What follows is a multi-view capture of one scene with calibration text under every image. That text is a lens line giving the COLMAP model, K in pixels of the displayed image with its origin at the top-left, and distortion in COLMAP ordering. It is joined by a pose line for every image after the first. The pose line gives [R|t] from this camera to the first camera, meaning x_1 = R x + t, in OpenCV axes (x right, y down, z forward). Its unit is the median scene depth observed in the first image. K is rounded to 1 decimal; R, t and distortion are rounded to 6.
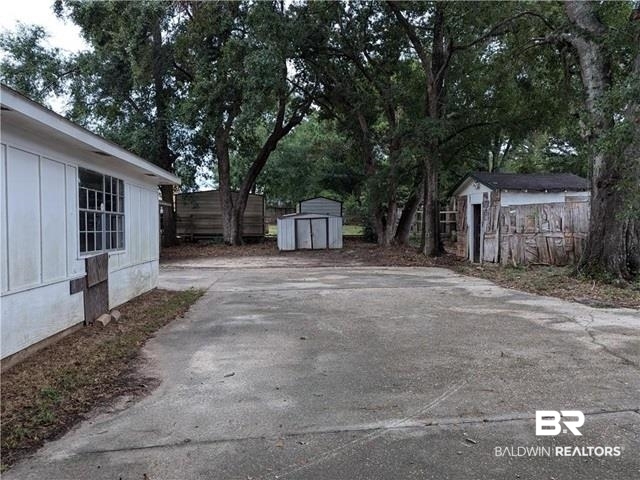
lens RADIAL K [[453.7, 0, 313.2], [0, 453.7, 239.6], [0, 0, 1]] dist [0.068788, -0.058927]
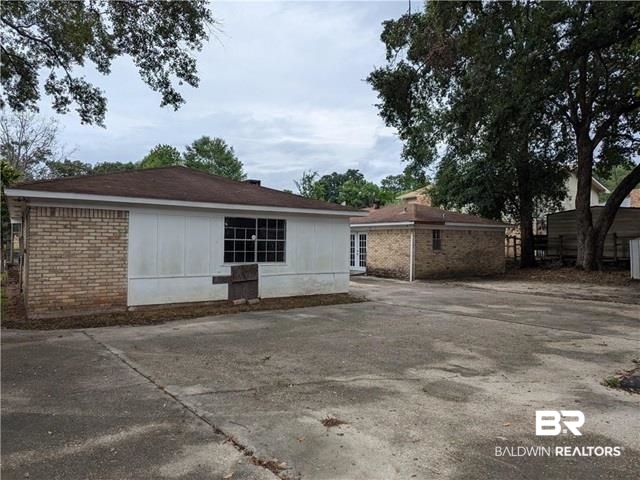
lens RADIAL K [[453.7, 0, 313.2], [0, 453.7, 239.6], [0, 0, 1]] dist [0.068788, -0.058927]
pose [[0.464462, -0.009573, -0.885541, 1.152390], [-0.028879, 0.999246, -0.025949, -0.024135], [0.885122, 0.037626, 0.463835, 0.407026]]
